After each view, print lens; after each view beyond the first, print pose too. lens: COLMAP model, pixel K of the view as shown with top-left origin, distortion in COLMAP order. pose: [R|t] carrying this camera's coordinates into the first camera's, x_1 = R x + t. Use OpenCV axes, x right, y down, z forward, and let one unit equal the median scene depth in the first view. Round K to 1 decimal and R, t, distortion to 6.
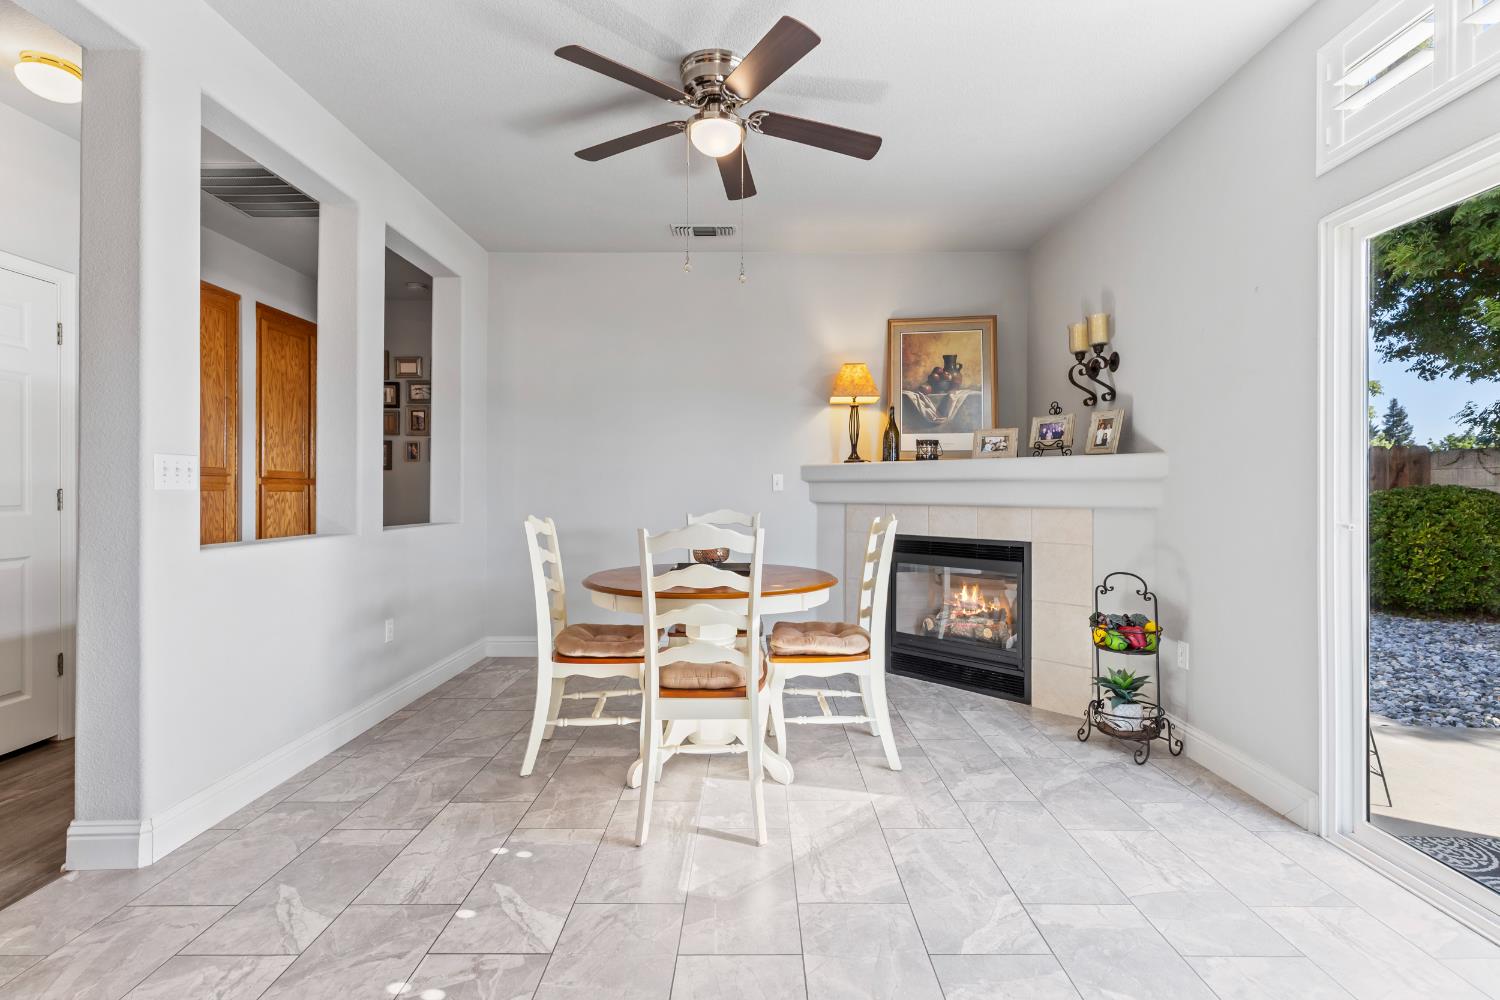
lens RADIAL K [[678.7, 0, 756.6], [0, 678.7, 487.6], [0, 0, 1]] dist [0.005224, -0.000027]
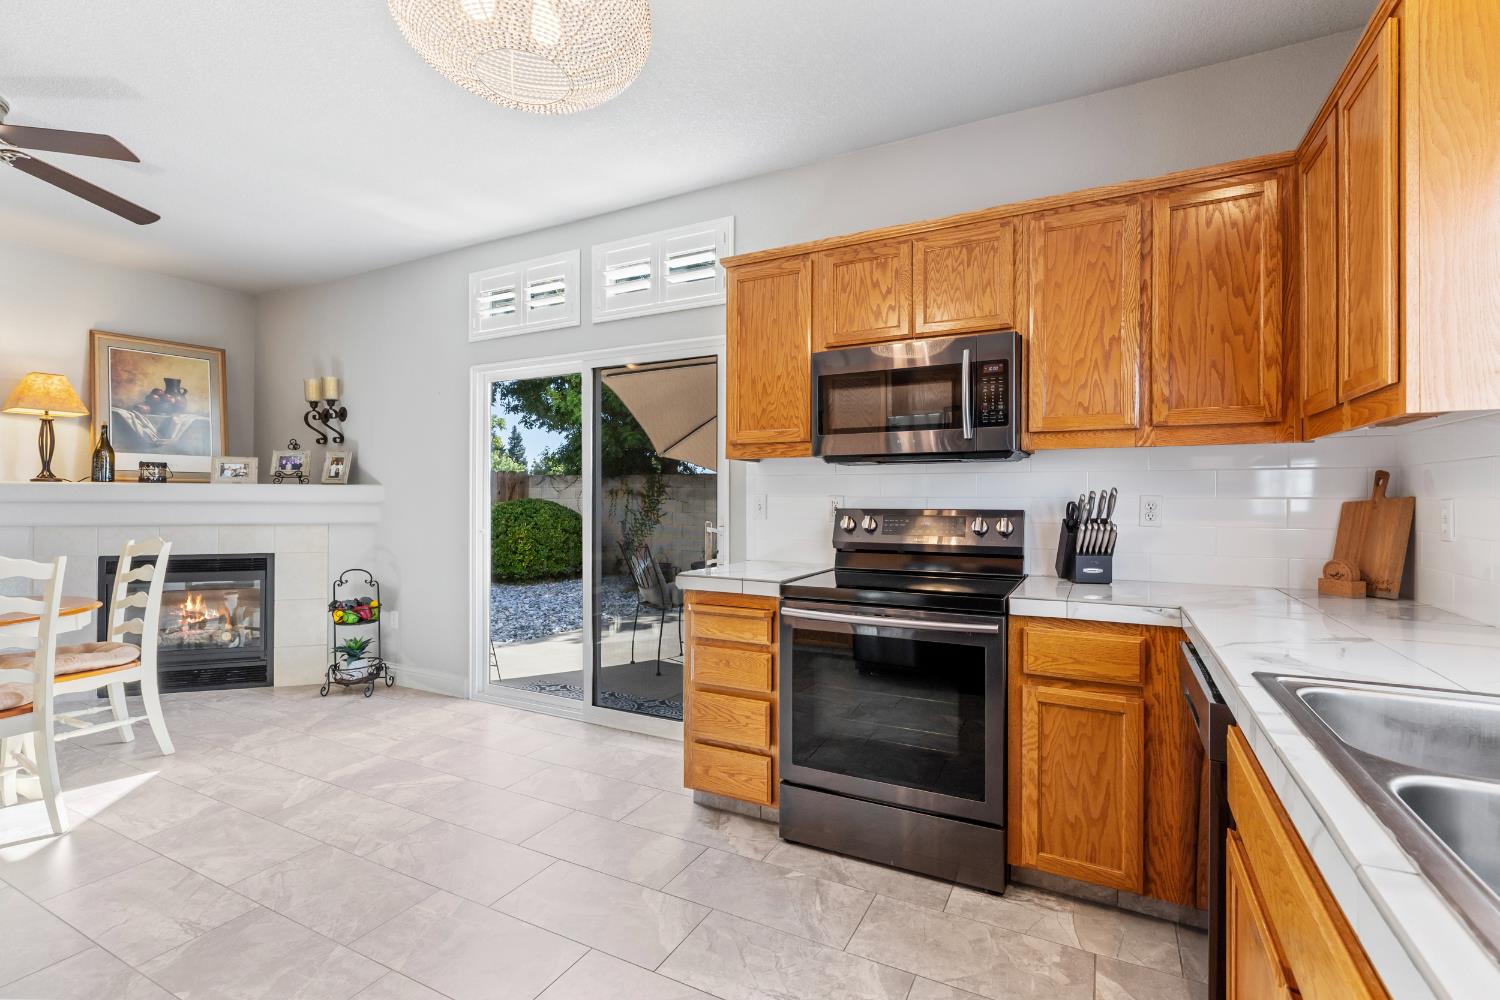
lens RADIAL K [[678.7, 0, 747.9], [0, 678.7, 496.7], [0, 0, 1]] dist [0.005224, -0.000027]
pose [[0.469382, 0.000551, 0.882995, -0.279680], [-0.005836, 0.999980, 0.002478, -0.029857], [-0.882976, -0.006317, 0.469376, -0.332398]]
